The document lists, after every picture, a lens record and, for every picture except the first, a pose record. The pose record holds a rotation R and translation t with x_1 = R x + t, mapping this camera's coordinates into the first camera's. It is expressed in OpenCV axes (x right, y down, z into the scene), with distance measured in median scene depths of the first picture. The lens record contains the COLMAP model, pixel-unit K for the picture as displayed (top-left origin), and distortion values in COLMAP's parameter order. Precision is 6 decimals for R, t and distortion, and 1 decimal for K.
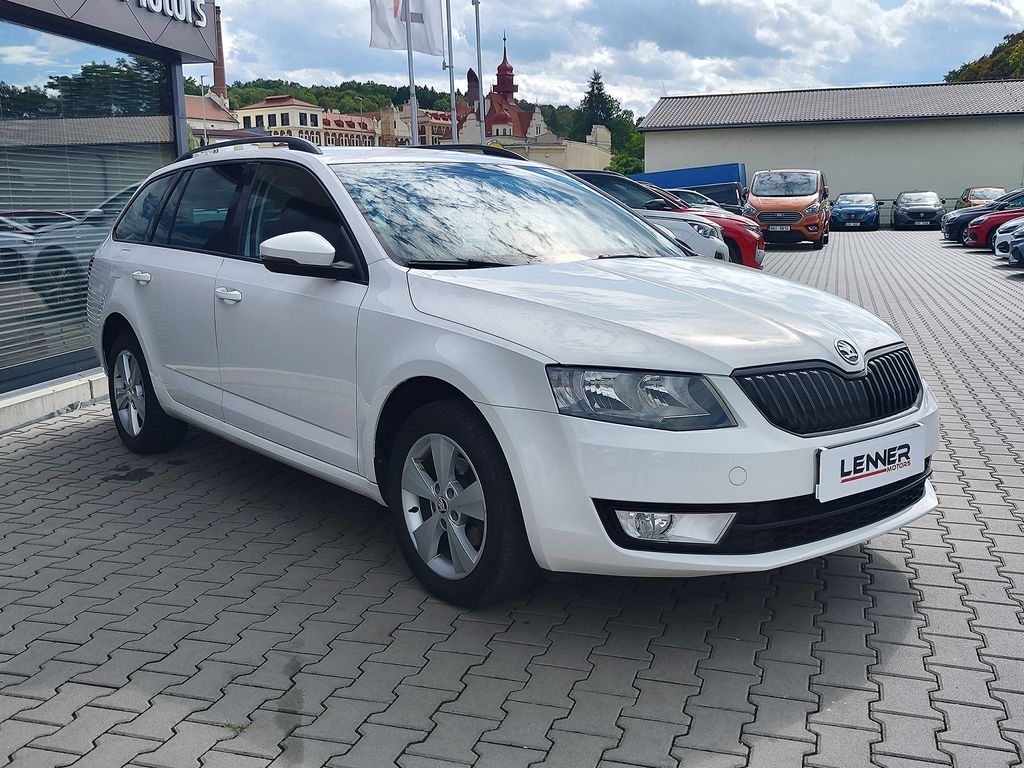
lens RADIAL K [[1011.4, 0, 512.0], [0, 1011.4, 384.0], [0, 0, 1]] dist [0.004188, -0.017531]
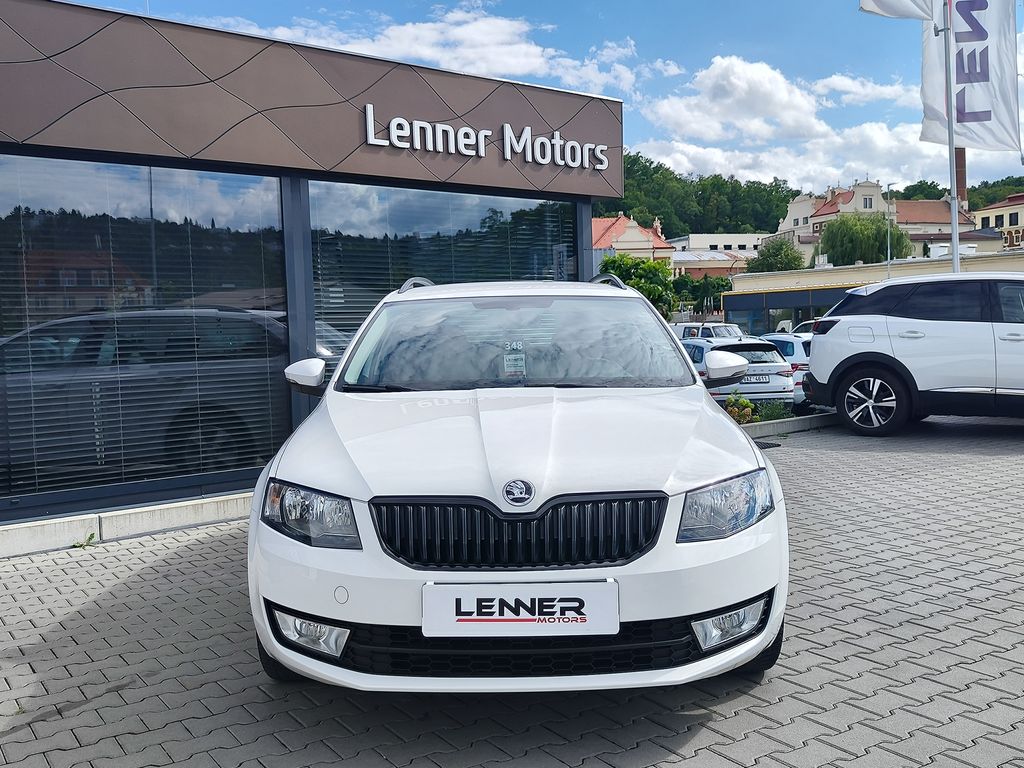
lens RADIAL K [[1011.4, 0, 512.0], [0, 1011.4, 384.0], [0, 0, 1]] dist [0.004188, -0.017531]
pose [[0.785193, 0.030453, -0.618501, 0.917464], [-0.094139, 0.993051, -0.070616, -0.065694], [0.612053, 0.113672, 0.782604, 0.208497]]
